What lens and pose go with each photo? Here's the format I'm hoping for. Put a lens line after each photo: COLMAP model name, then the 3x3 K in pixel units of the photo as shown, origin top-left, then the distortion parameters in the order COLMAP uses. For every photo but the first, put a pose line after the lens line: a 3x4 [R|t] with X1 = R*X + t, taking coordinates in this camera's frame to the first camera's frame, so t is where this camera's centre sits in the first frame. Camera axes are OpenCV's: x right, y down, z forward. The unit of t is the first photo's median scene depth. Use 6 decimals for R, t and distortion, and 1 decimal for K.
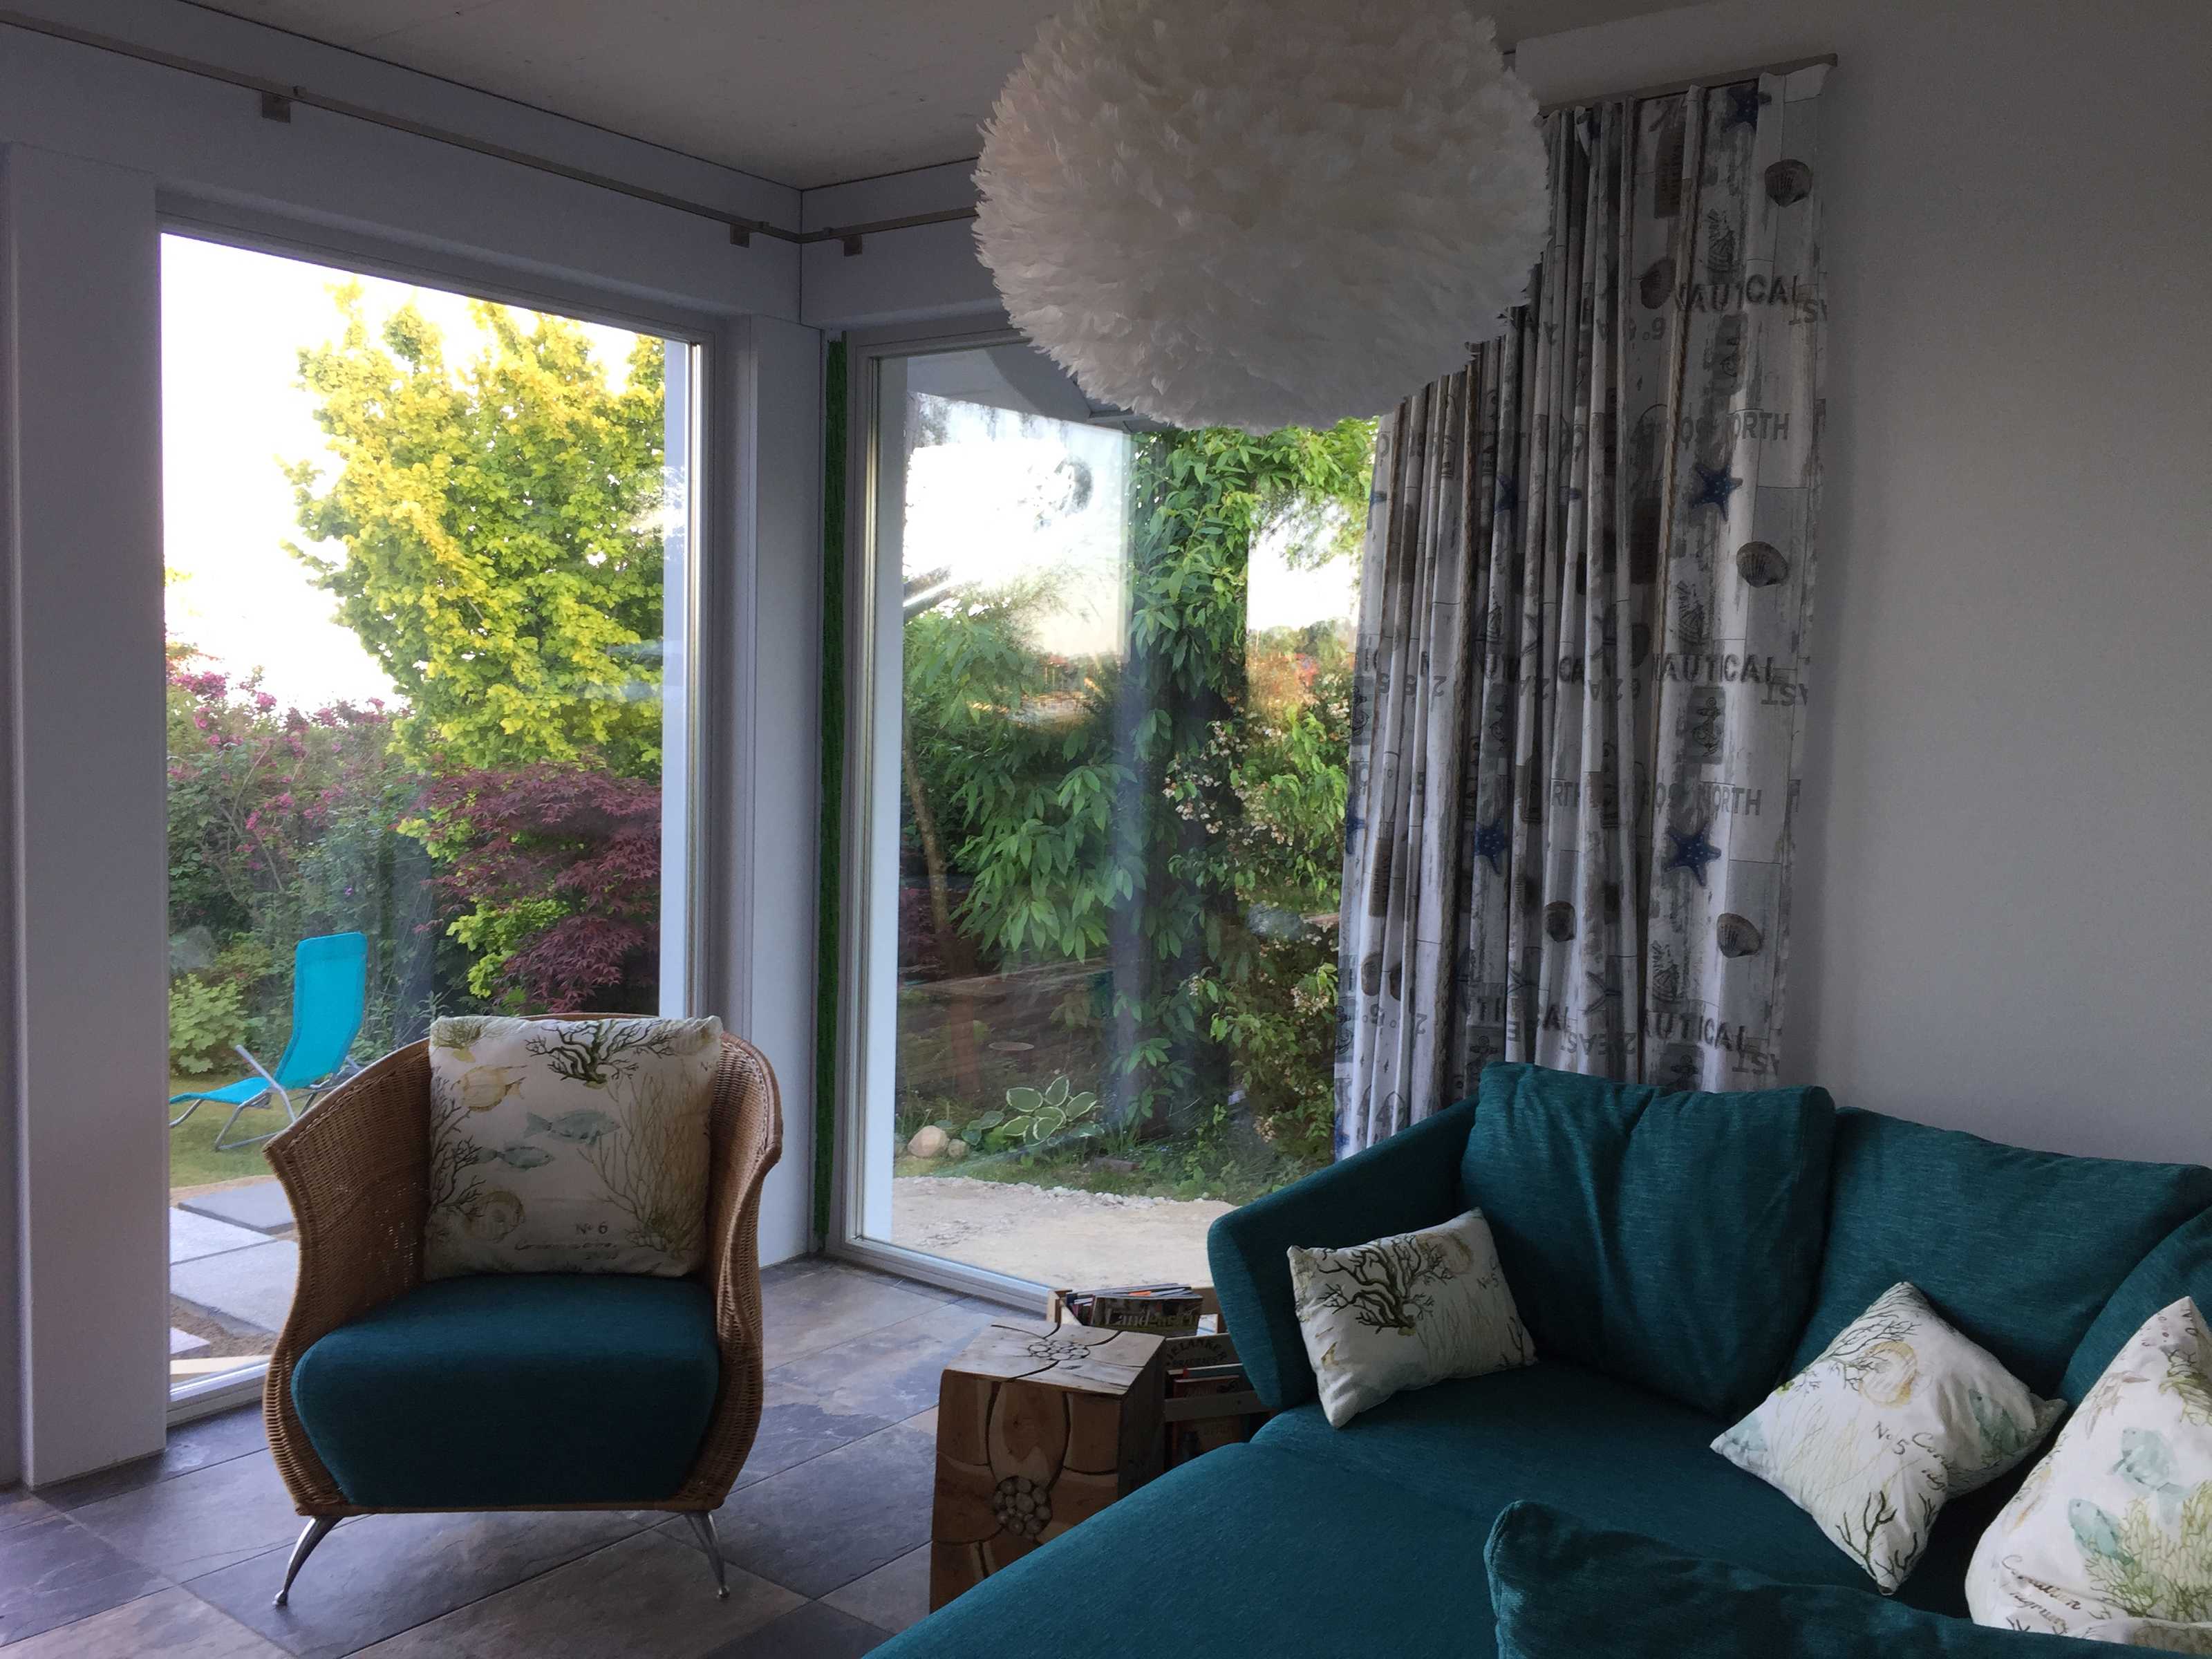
lens RADIAL K [[1905.6, 0, 1106.0], [0, 1905.6, 829.5], [0, 0, 1]] dist [0.079214, -0.010383]
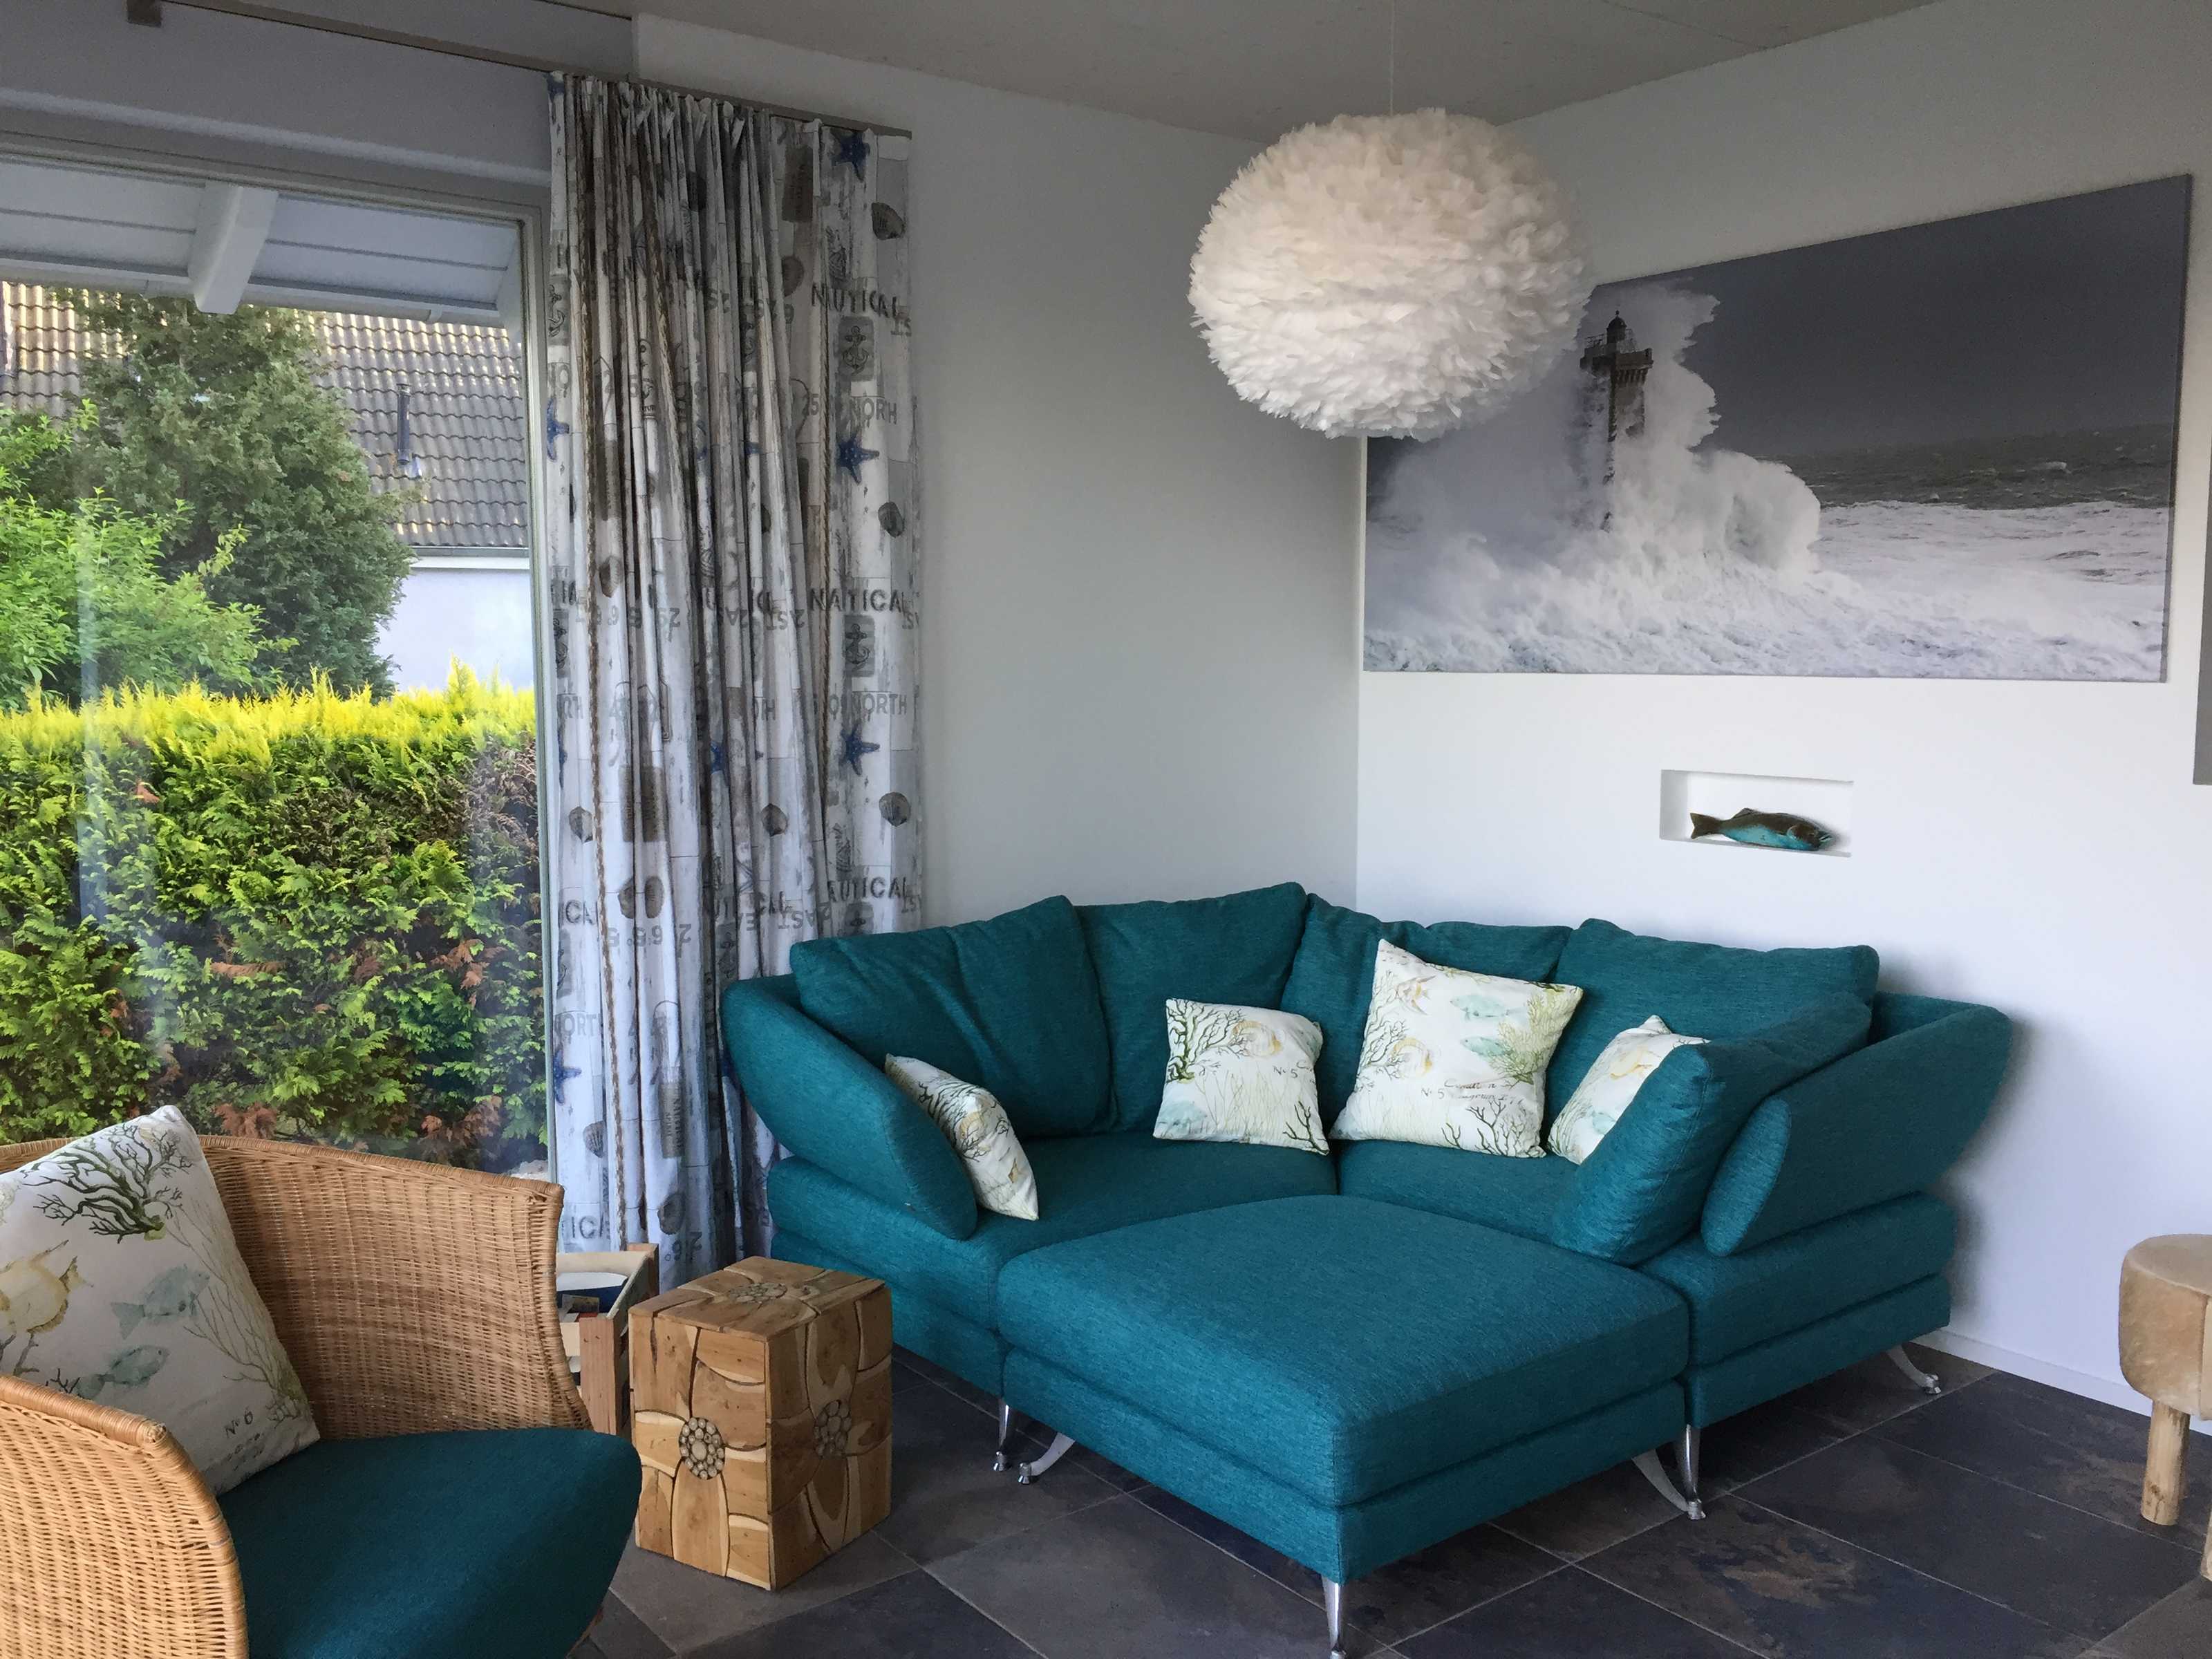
lens RADIAL K [[1905.6, 0, 1106.0], [0, 1905.6, 829.5], [0, 0, 1]] dist [0.079214, -0.010383]
pose [[0.262059, -0.123803, 0.957078, -0.851189], [0.080353, 0.991093, 0.106201, -0.054956], [-0.961701, 0.049073, 0.269673, 0.513318]]
